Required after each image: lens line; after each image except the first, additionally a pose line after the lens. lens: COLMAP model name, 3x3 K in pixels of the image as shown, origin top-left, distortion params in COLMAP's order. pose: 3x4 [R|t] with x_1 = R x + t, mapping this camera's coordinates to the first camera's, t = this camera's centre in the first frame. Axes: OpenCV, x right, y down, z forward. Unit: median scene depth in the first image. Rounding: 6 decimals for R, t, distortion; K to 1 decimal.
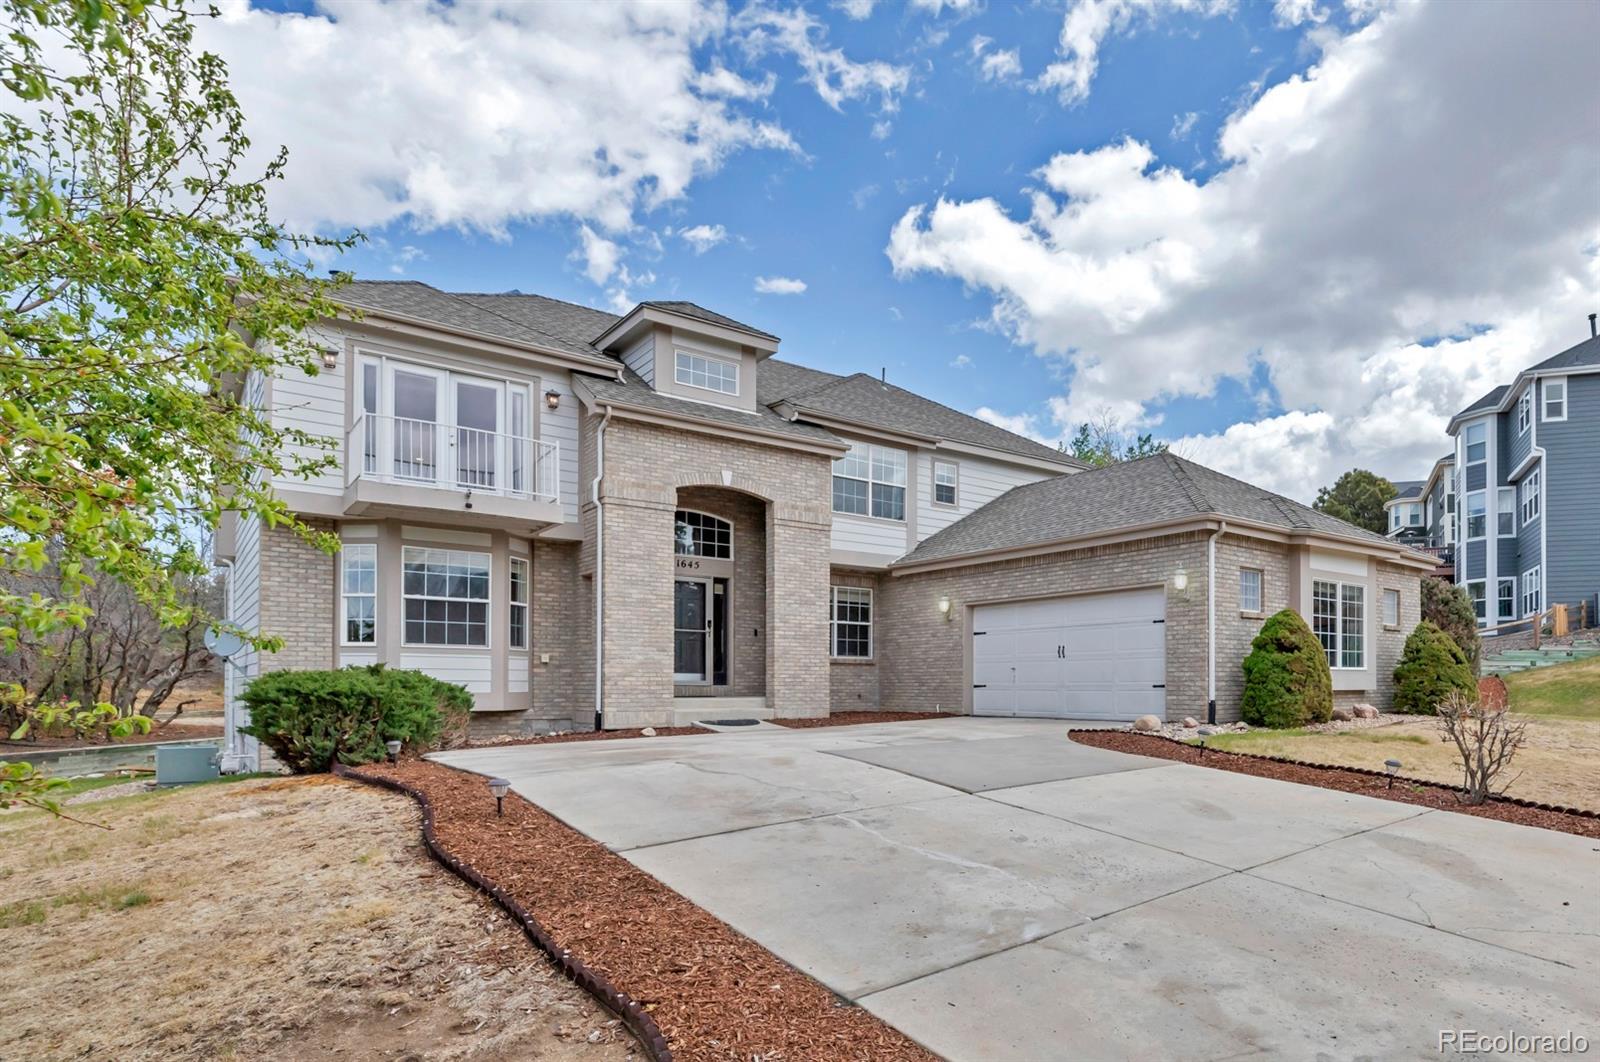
lens RADIAL K [[724.2, 0, 800.0], [0, 724.2, 531.0], [0, 0, 1]] dist [0.001837, 0.000323]
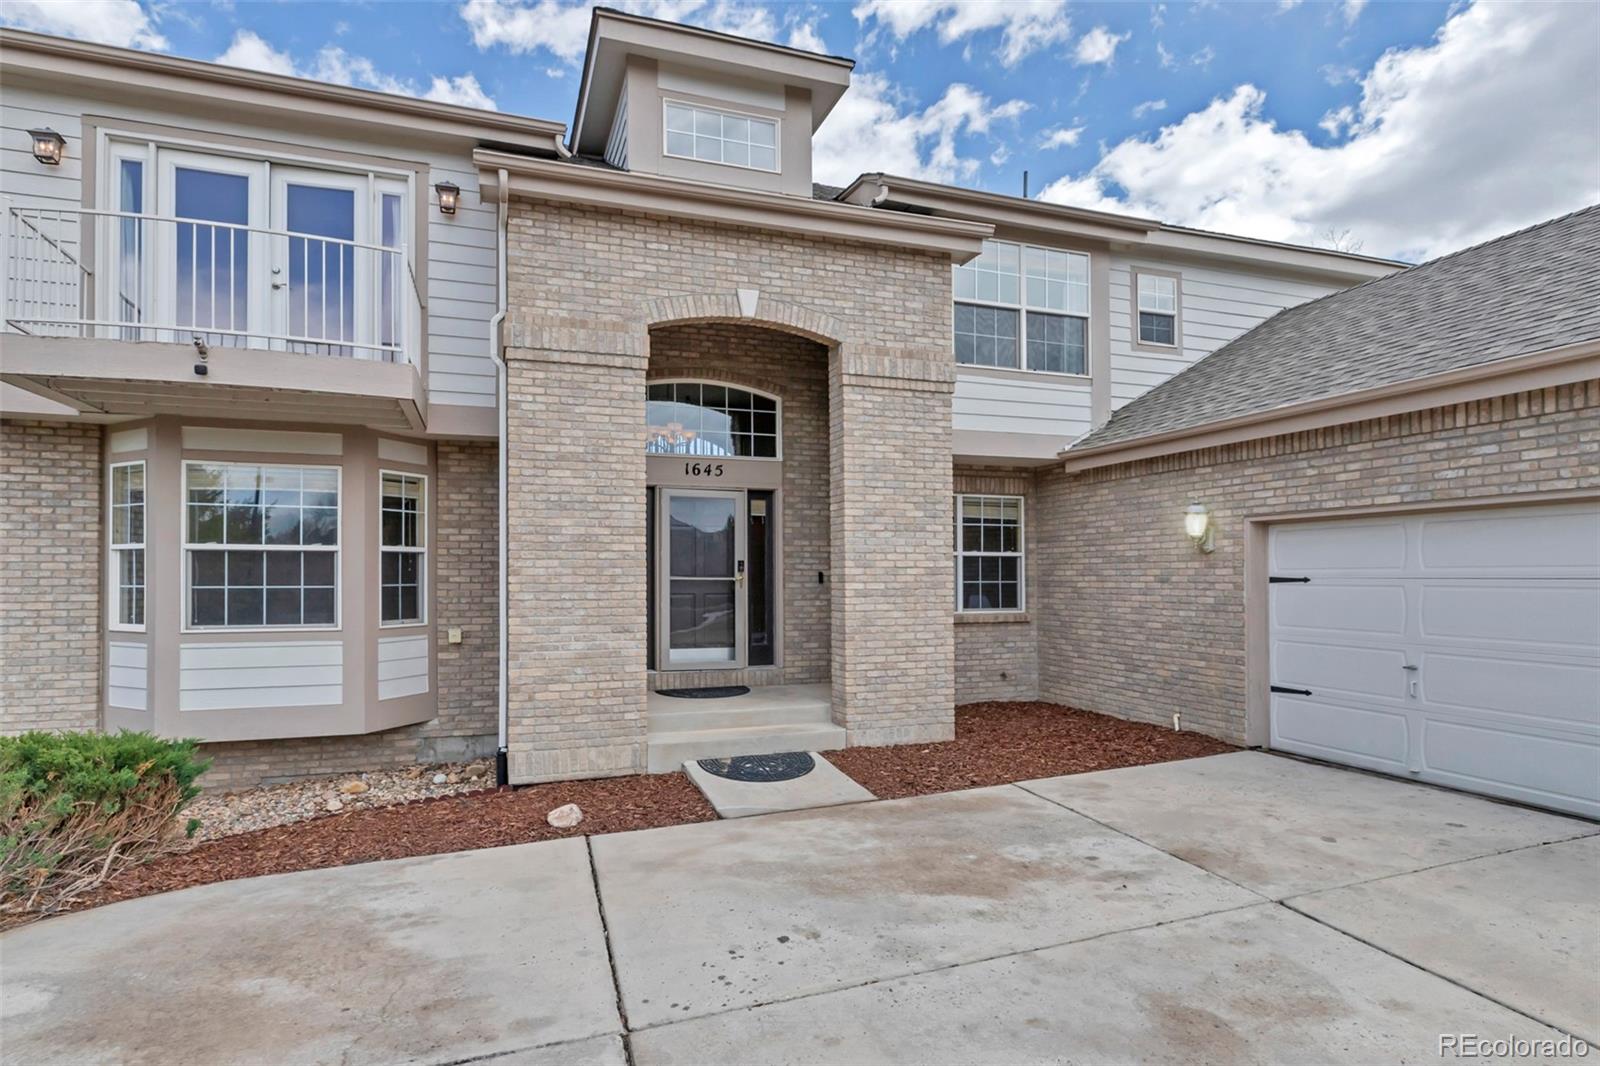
lens RADIAL K [[700.8, 0, 683.7], [0, 700.8, 569.3], [0, 0, 1]] dist [-0.003025, -0.000352]
pose [[0.952020, -0.013594, -0.305734, 0.009108], [0.066416, 0.984381, 0.163042, 0.031850], [0.298743, -0.175525, 0.938053, 0.437393]]
